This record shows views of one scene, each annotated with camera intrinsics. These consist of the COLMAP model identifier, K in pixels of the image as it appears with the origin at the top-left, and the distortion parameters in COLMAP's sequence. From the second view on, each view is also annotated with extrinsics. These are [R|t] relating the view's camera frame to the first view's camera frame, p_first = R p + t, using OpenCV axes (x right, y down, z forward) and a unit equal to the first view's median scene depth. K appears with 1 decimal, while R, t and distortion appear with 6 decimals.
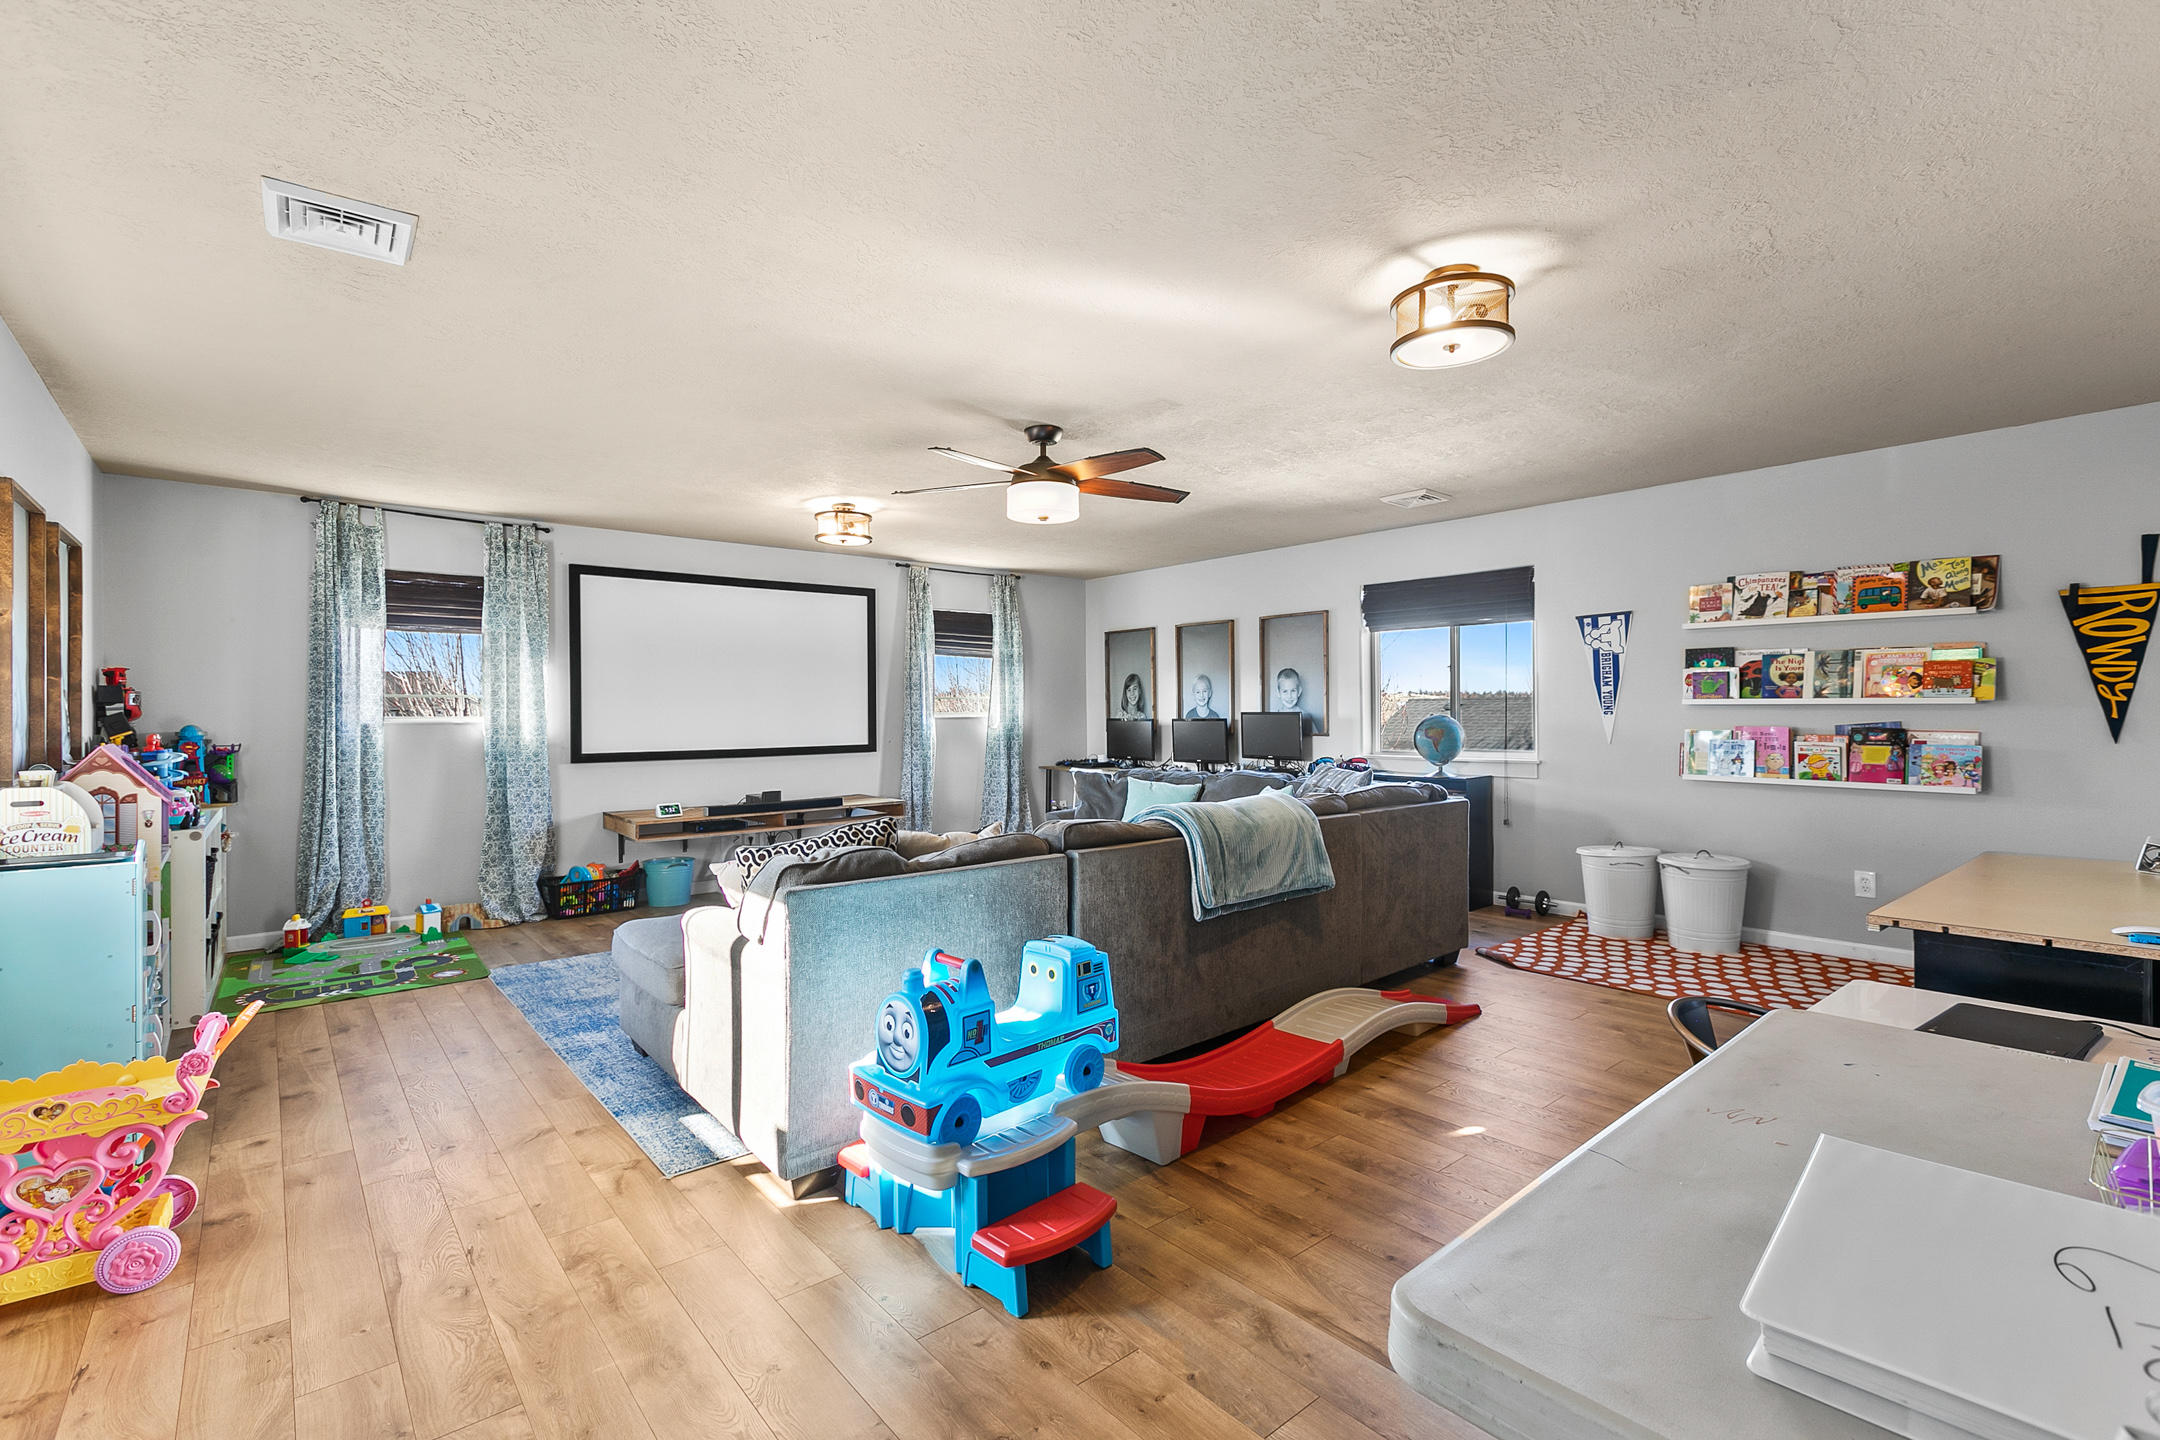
lens RADIAL K [[975.1, 0, 1080.9], [0, 975.1, 709.9], [0, 0, 1]] dist [0.002738, 0.000957]
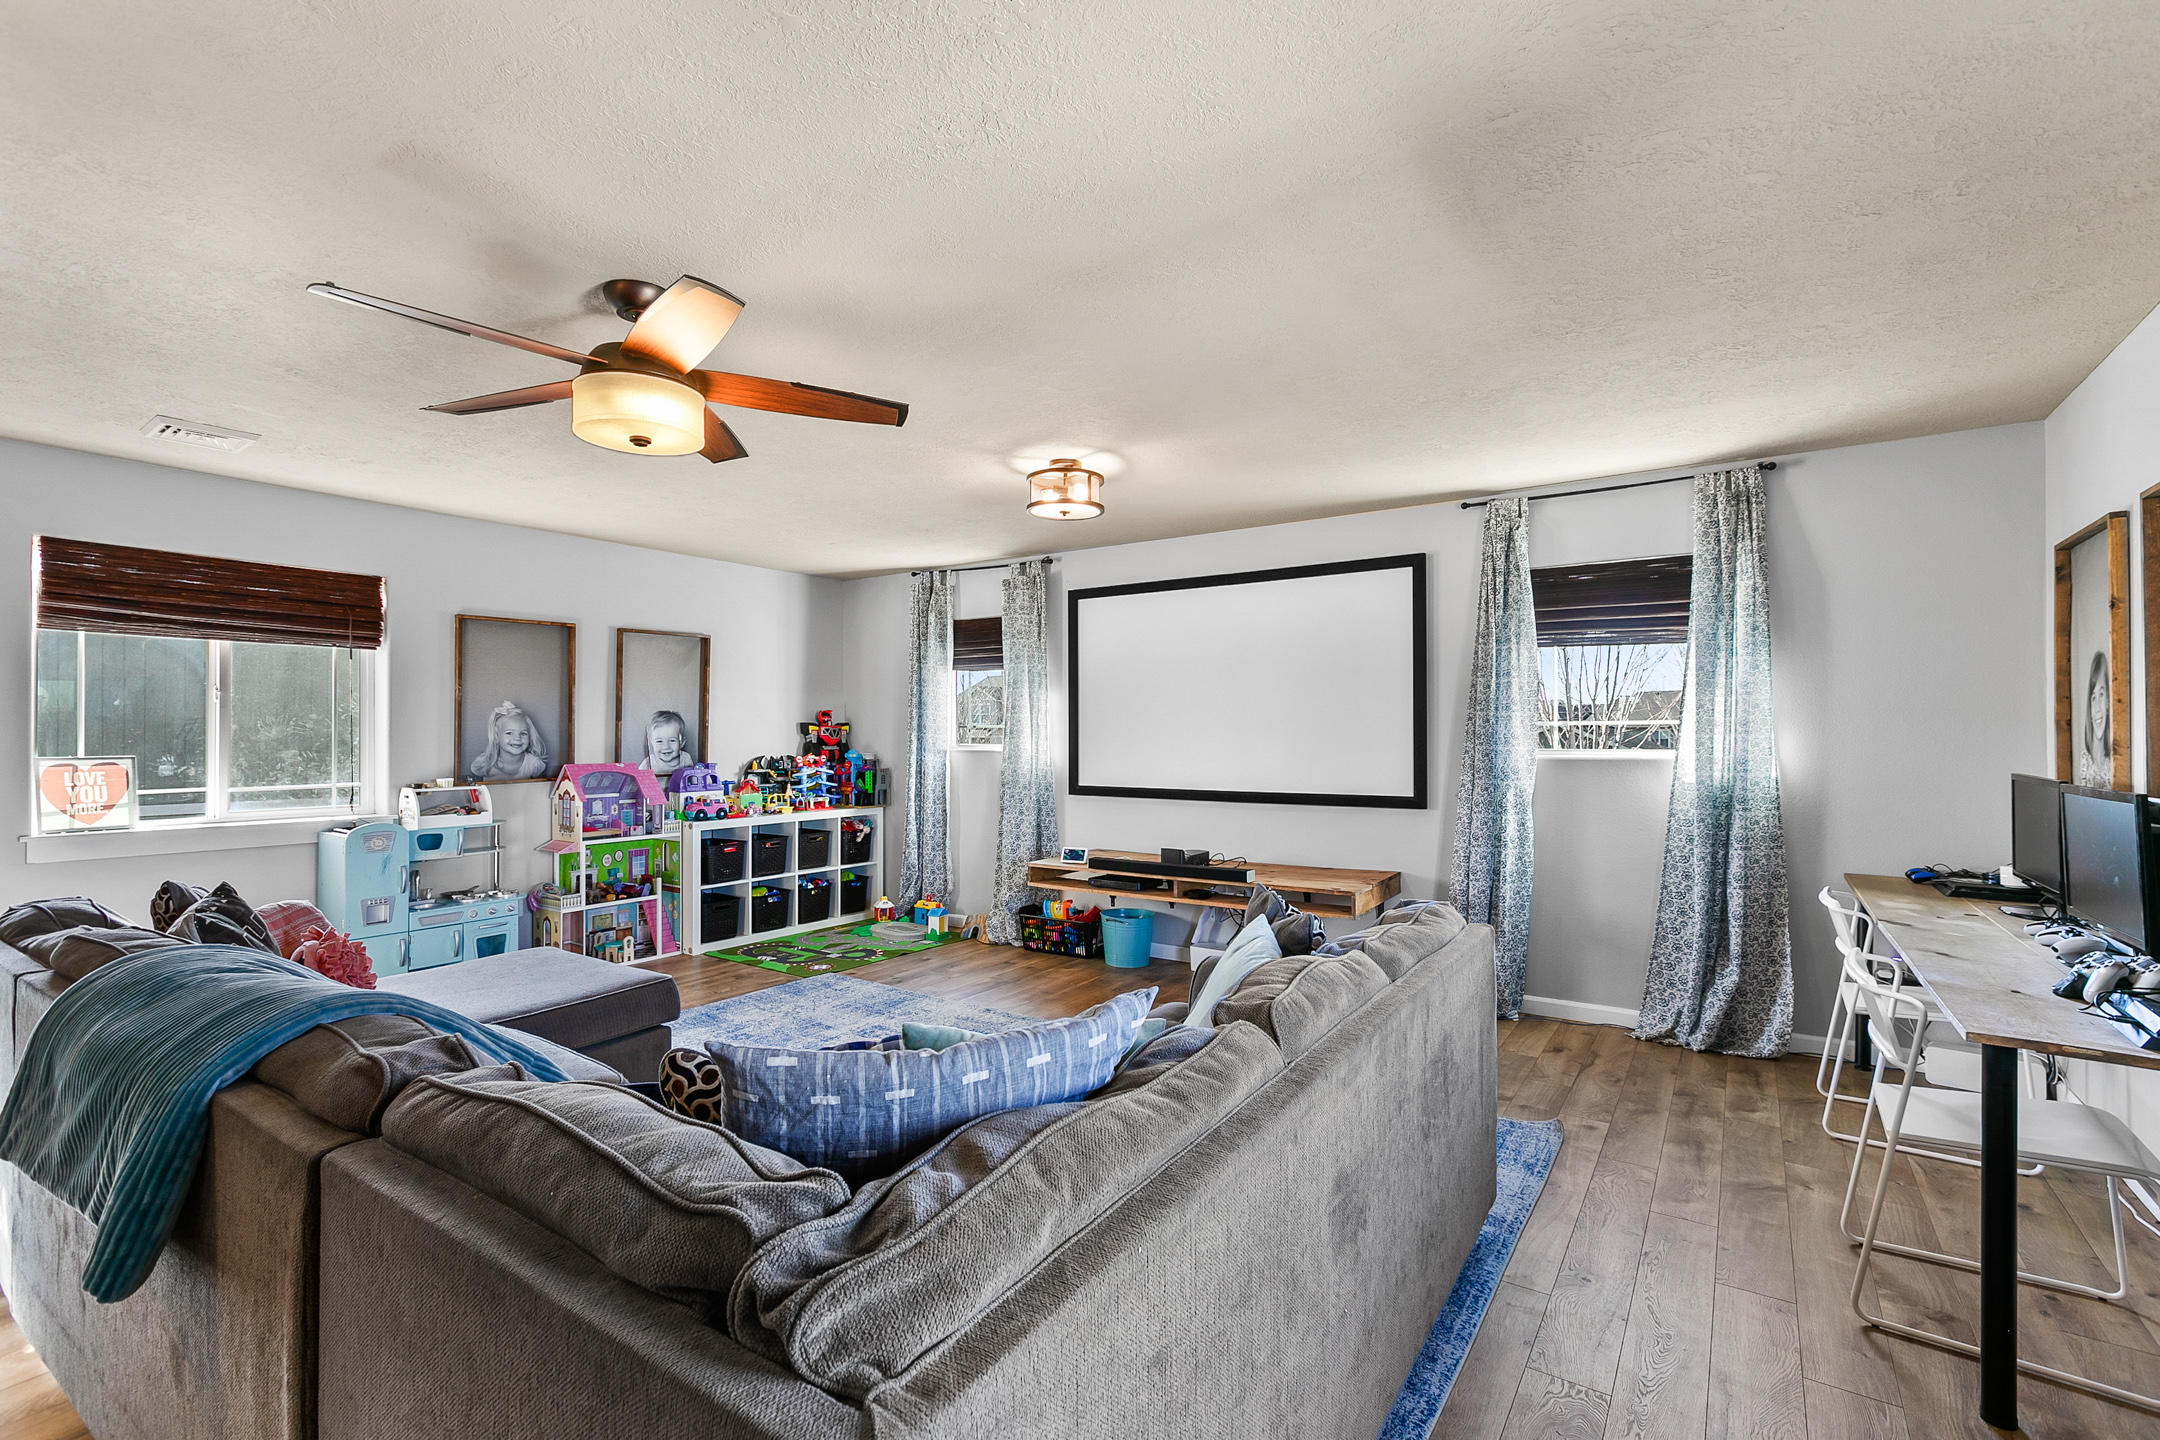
lens RADIAL K [[975.1, 0, 1076.0], [0, 975.1, 727.3], [0, 0, 1]] dist [0.002738, 0.000957]
pose [[0.251955, -0.000754, -0.967739, 0.419027], [-0.001777, 0.999998, -0.001242, -0.011254], [0.967737, 0.002033, 0.251953, 0.751641]]
